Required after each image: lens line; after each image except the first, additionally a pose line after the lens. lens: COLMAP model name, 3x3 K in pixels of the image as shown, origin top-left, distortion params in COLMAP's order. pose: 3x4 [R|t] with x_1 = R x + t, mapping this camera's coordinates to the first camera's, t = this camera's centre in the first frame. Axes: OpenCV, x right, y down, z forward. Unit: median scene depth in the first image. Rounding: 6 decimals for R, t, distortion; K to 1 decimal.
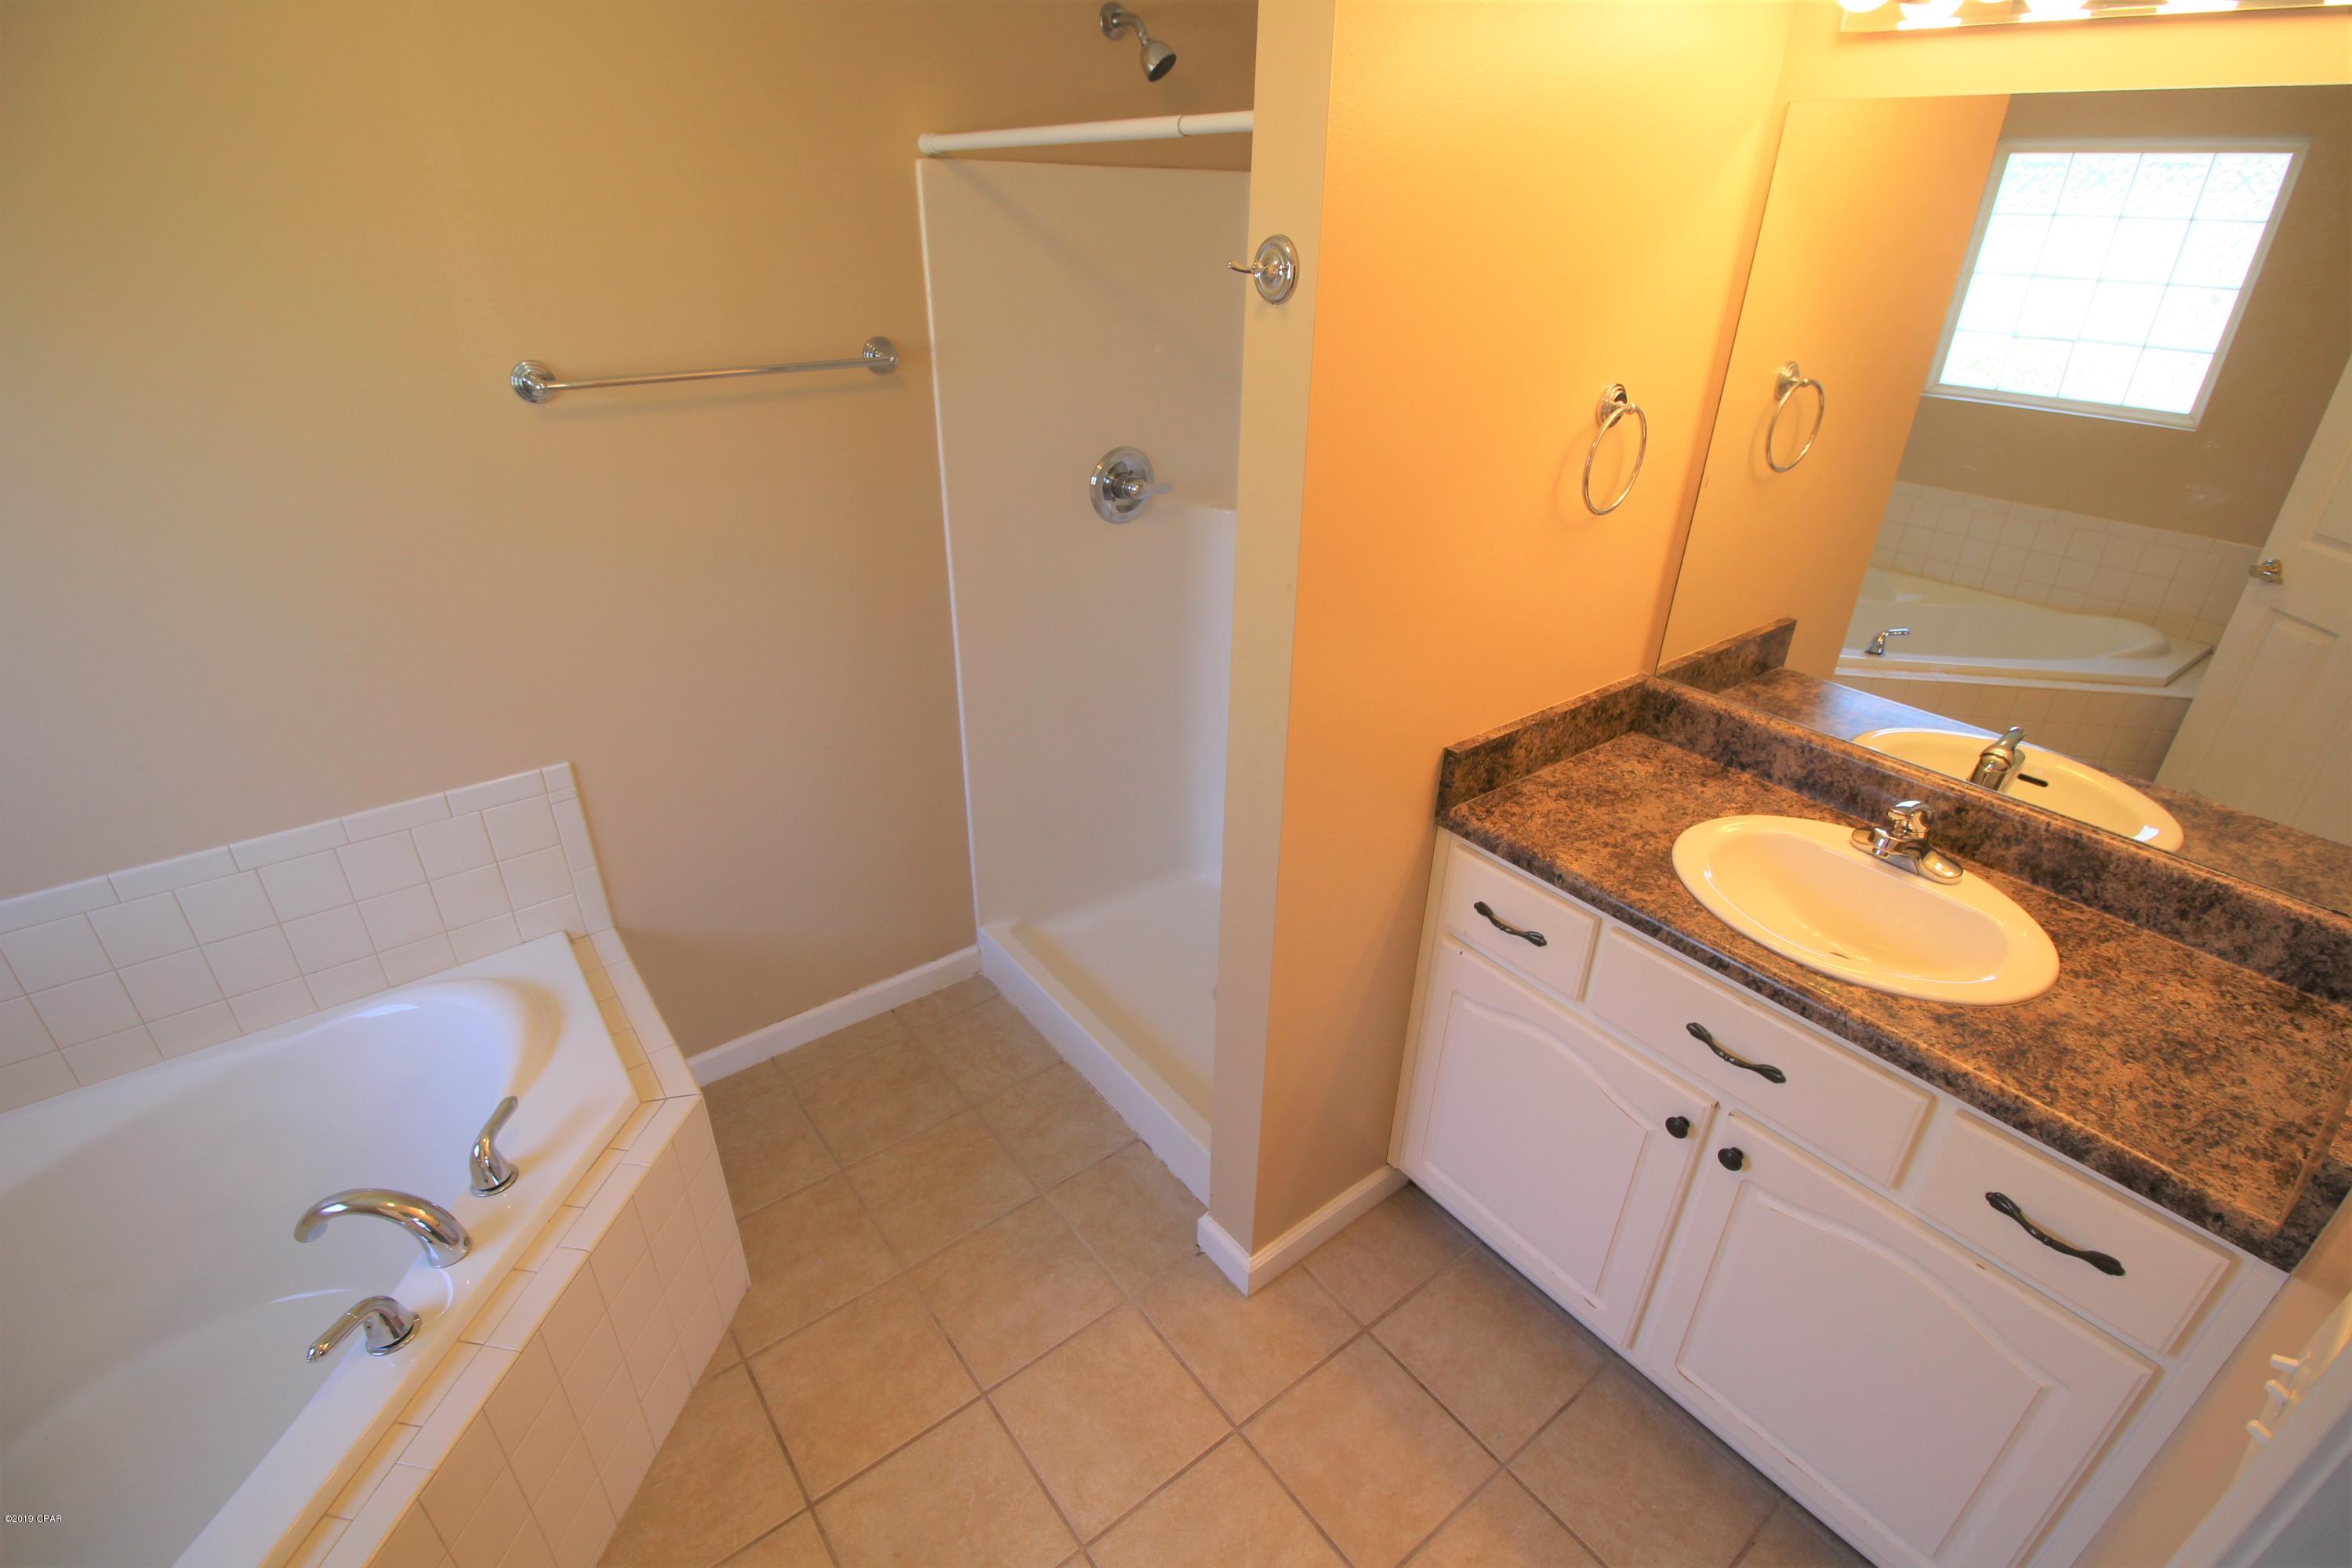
lens RADIAL K [[1092.1, 0, 1169.4], [0, 1092.1, 782.4], [0, 0, 1]] dist [-0.011373, -0.004585]
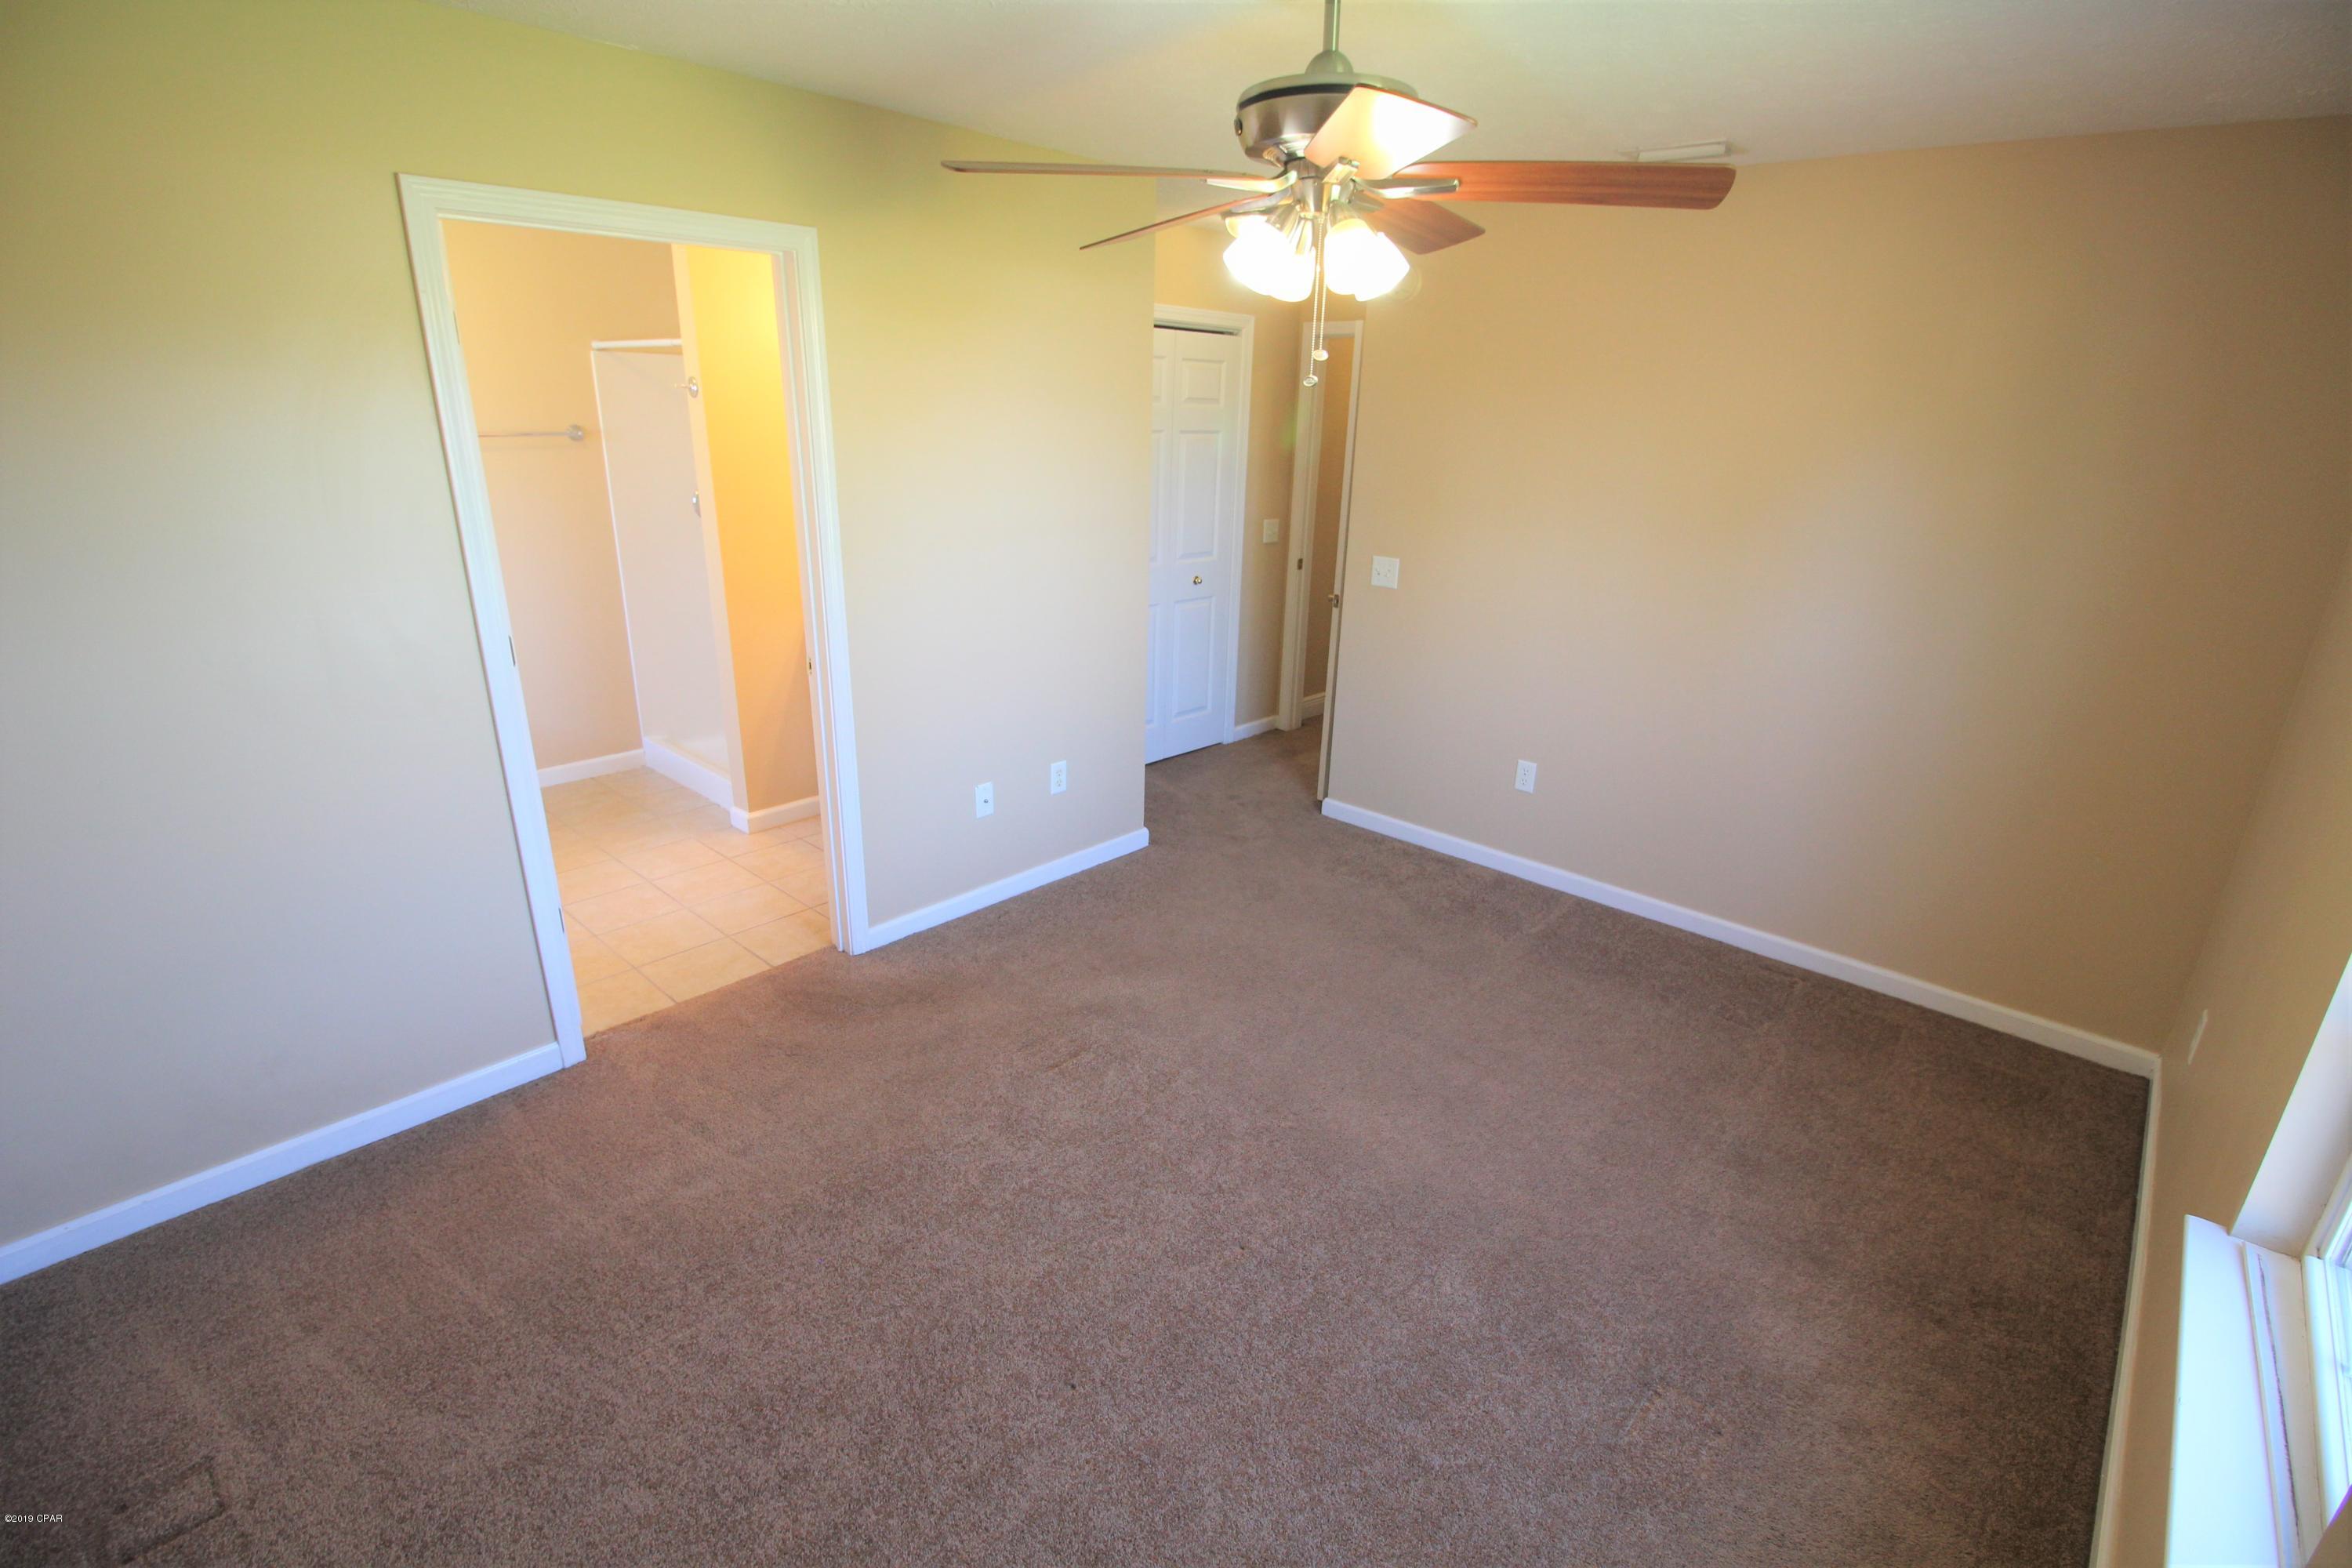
lens RADIAL K [[1092.1, 0, 1170.2], [0, 1092.1, 787.1], [0, 0, 1]] dist [-0.011373, -0.004585]
pose [[0.985675, -0.043081, 0.163060, 0.640371], [0.066375, 0.987892, -0.140225, 0.850551], [-0.155044, 0.149039, 0.976601, -1.486514]]
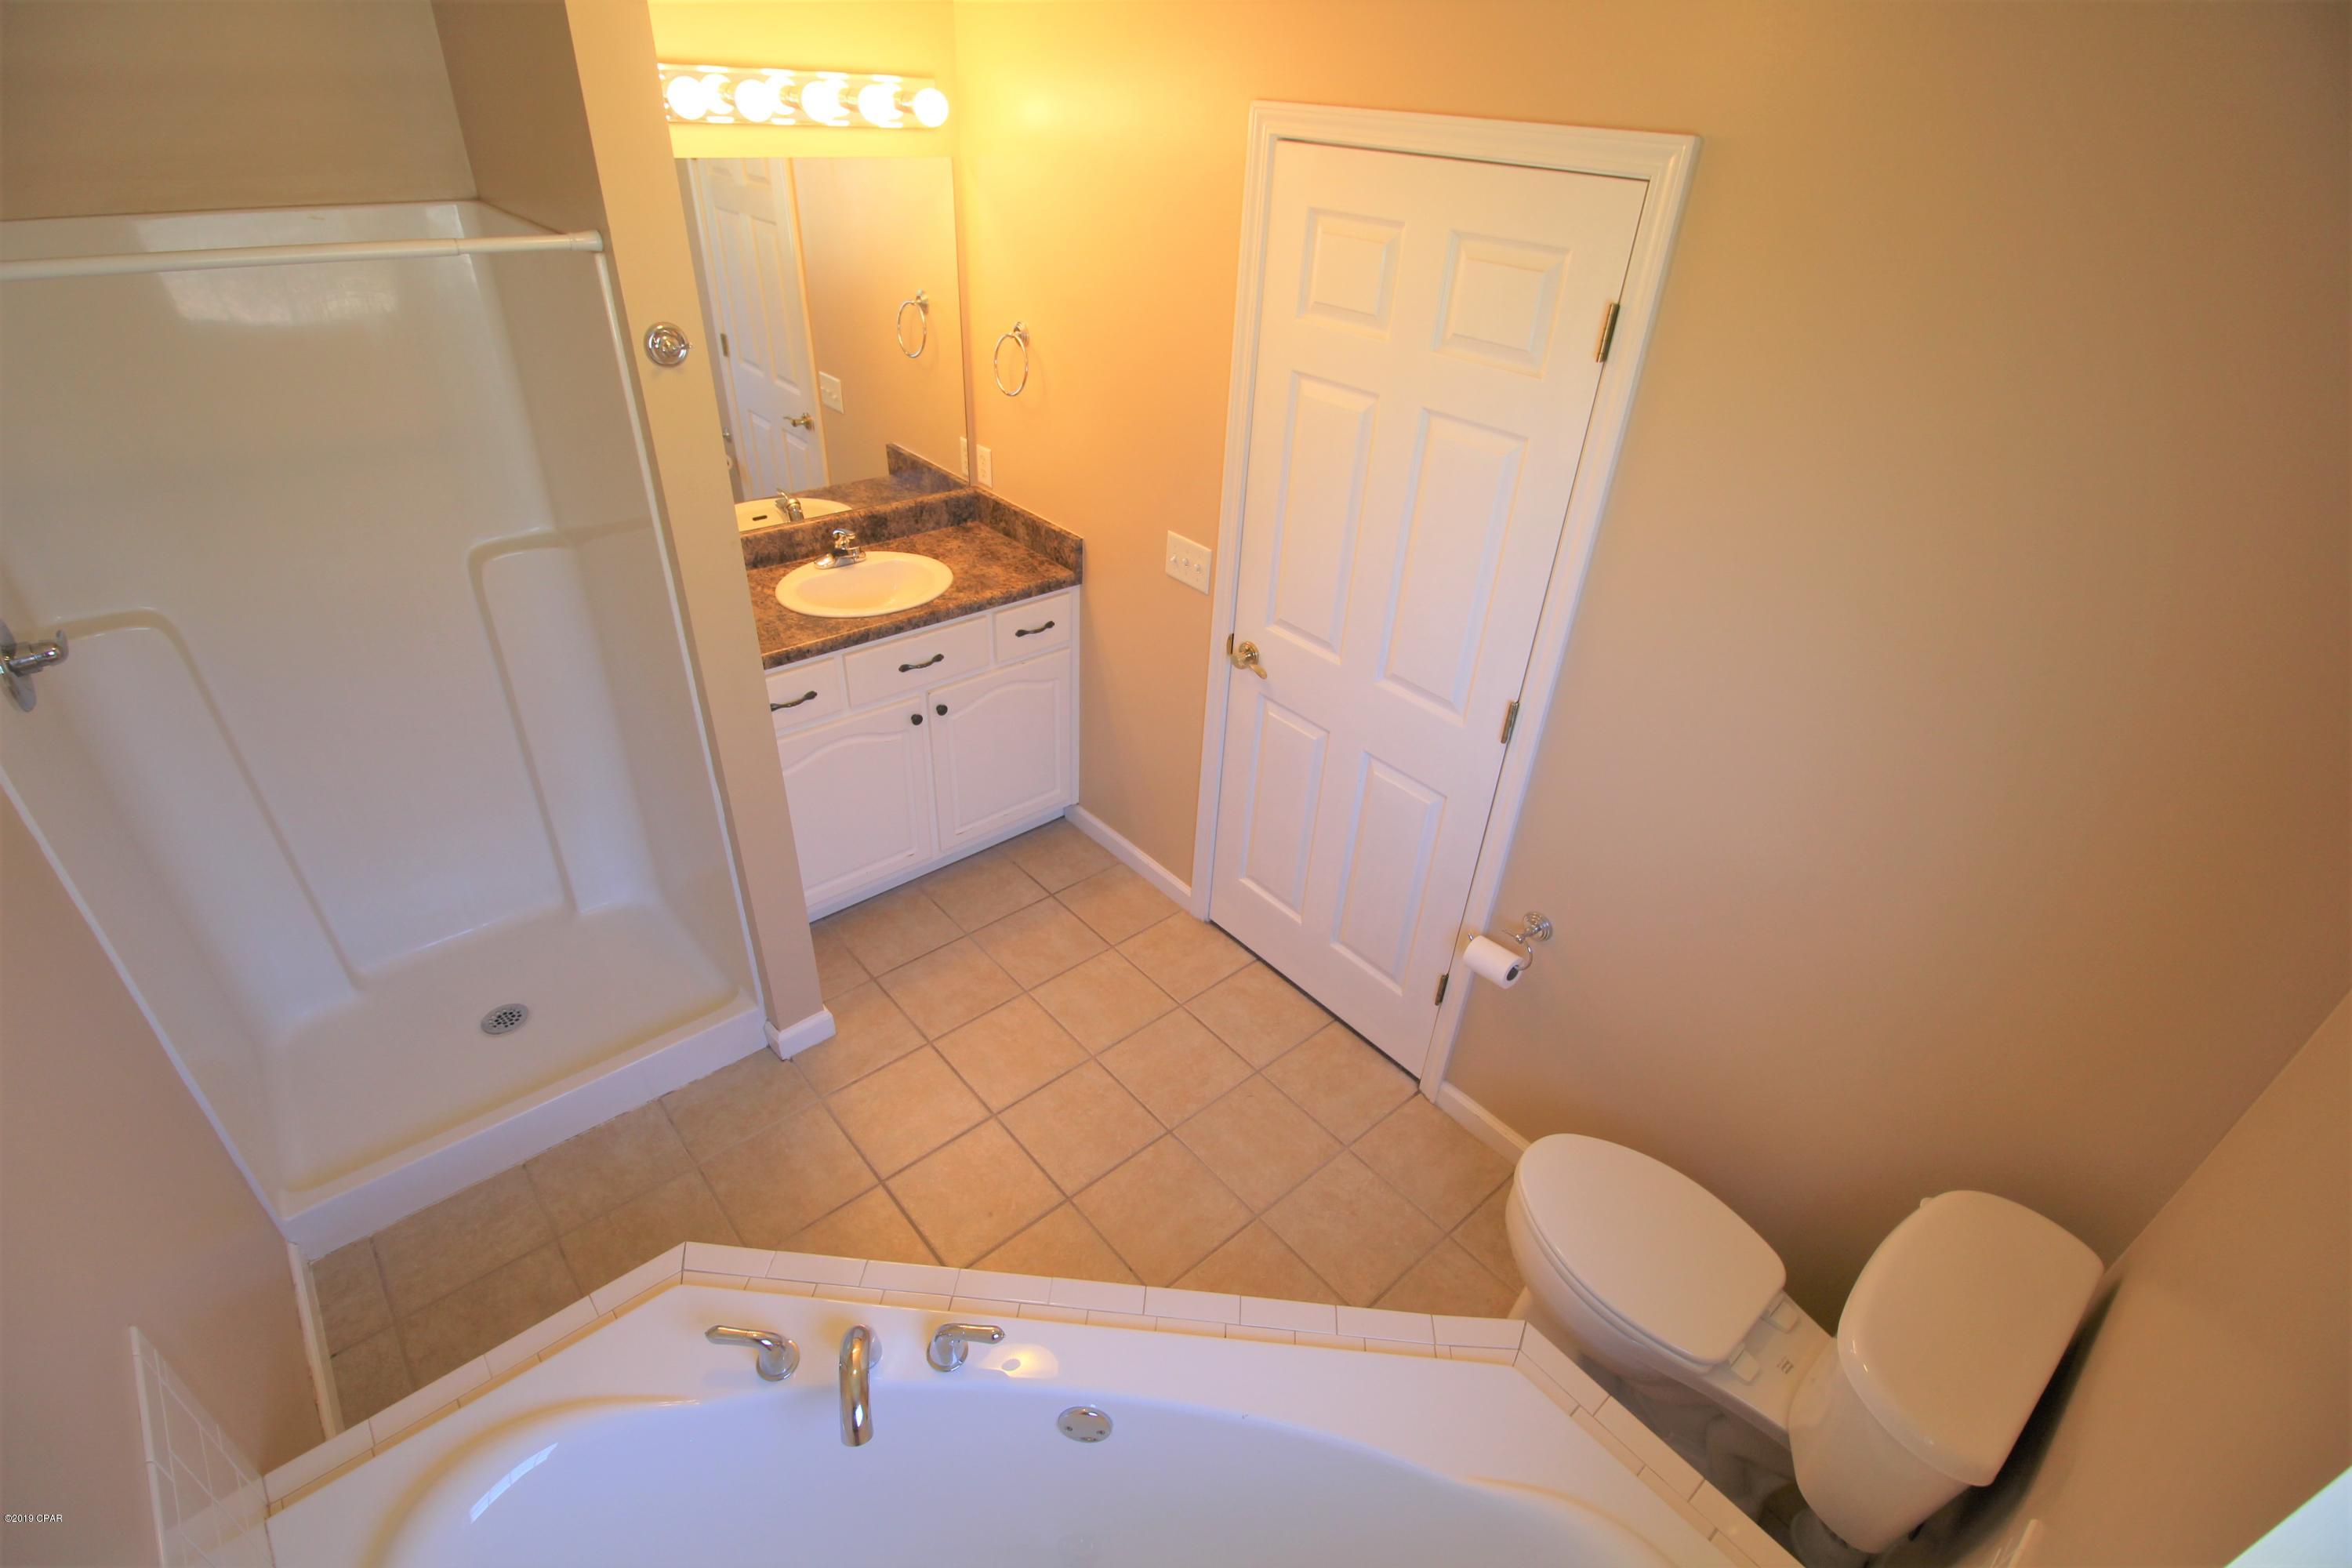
lens RADIAL K [[1092.1, 0, 1179.5], [0, 1092.1, 781.6], [0, 0, 1]] dist [-0.011373, -0.004585]
pose [[-0.071374, -0.554856, 0.828879, -1.079611], [0.416486, 0.738512, 0.530227, -0.380083], [-0.906336, 0.383060, 0.178379, 0.243550]]
